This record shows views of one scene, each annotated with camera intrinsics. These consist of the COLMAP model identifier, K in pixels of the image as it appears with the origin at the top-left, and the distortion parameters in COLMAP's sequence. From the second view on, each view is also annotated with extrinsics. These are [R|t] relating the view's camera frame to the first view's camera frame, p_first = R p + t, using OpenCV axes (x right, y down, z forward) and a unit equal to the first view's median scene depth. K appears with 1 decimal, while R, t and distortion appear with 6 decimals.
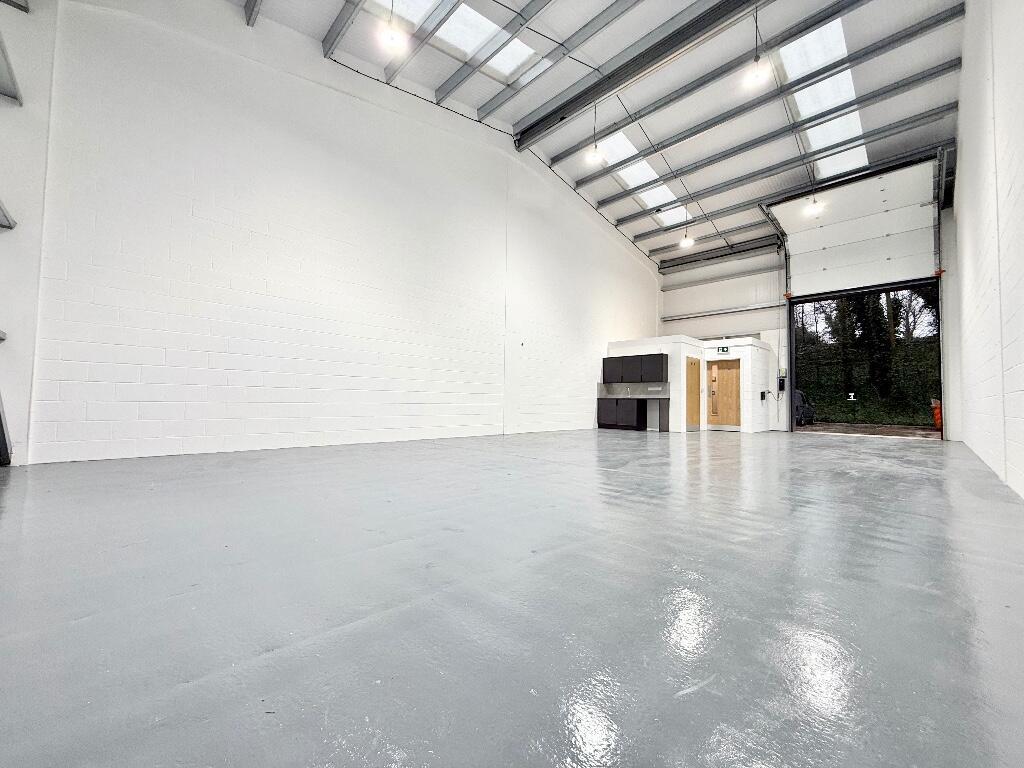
lens RADIAL K [[405.9, 0, 503.7], [0, 405.9, 385.4], [0, 0, 1]] dist [-0.000630, -0.000104]
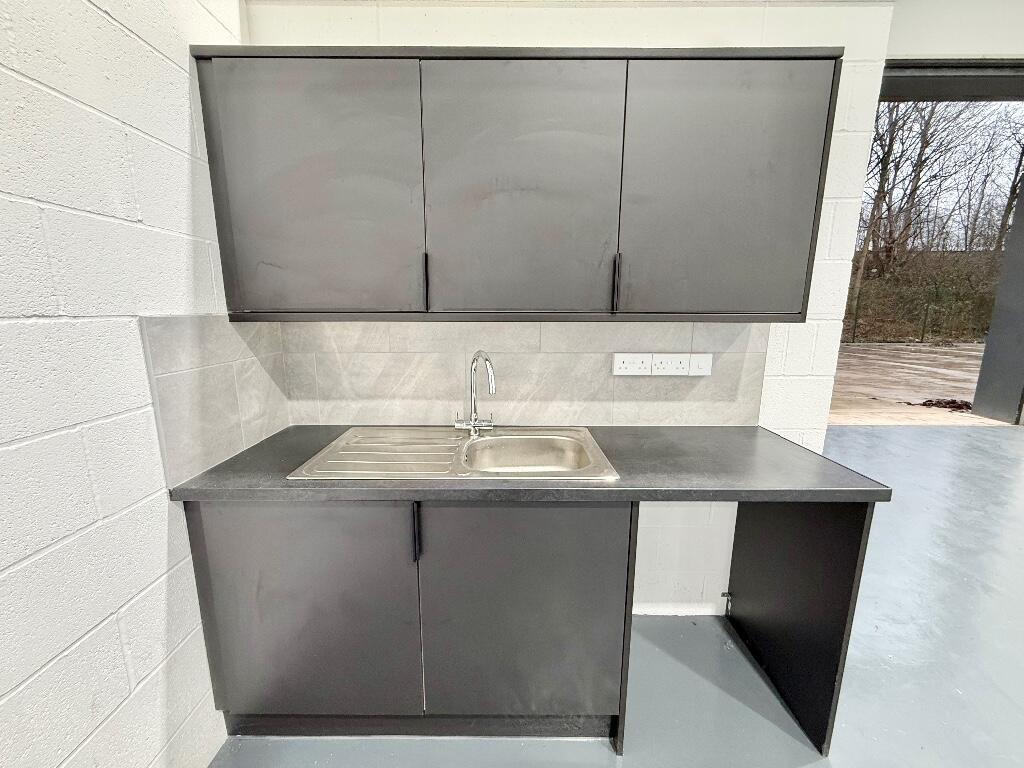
lens RADIAL K [[414.9, 0, 507.0], [0, 414.9, 384.2], [0, 0, 1]] dist [0.026903, -0.000162]
pose [[0.694890, -0.150093, 0.703278, 0.232054], [-0.019915, 0.973584, 0.227459, -0.016216], [-0.718841, -0.172064, 0.673544, 0.936968]]
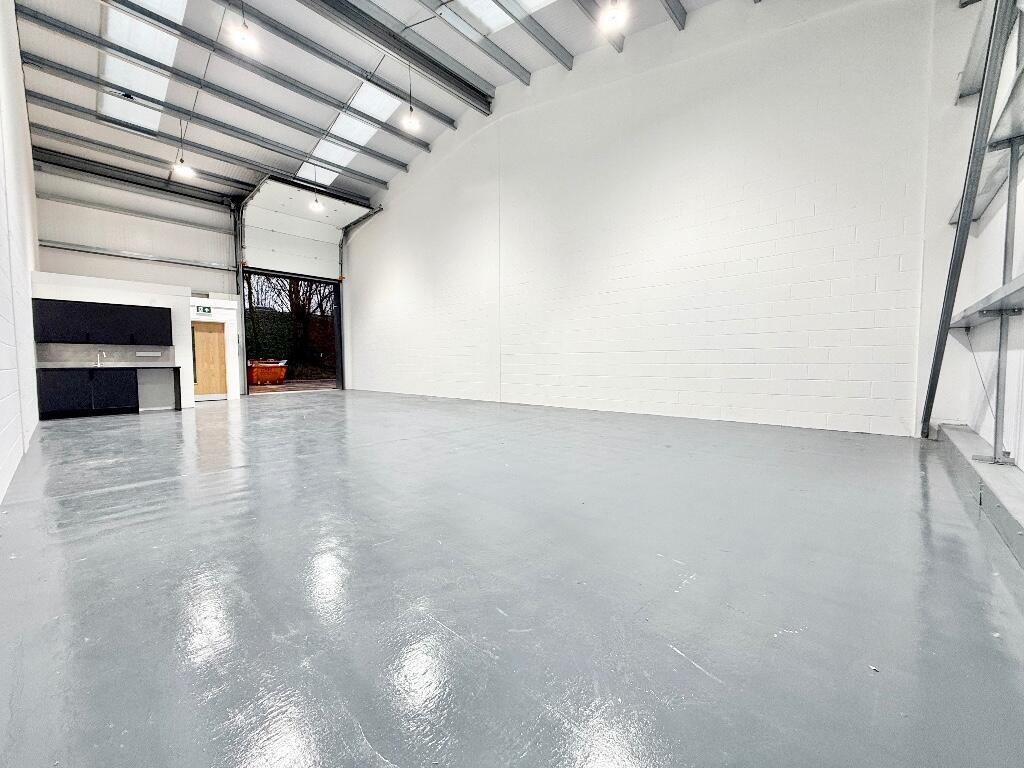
lens RADIAL K [[414.9, 0, 507.0], [0, 414.9, 384.2], [0, 0, 1]] dist [0.026903, -0.000162]
pose [[-0.061674, -0.067549, 0.995808, -0.434868], [-0.026594, 0.997464, 0.066014, -0.004405], [-0.997742, -0.022411, -0.063314, 0.397075]]
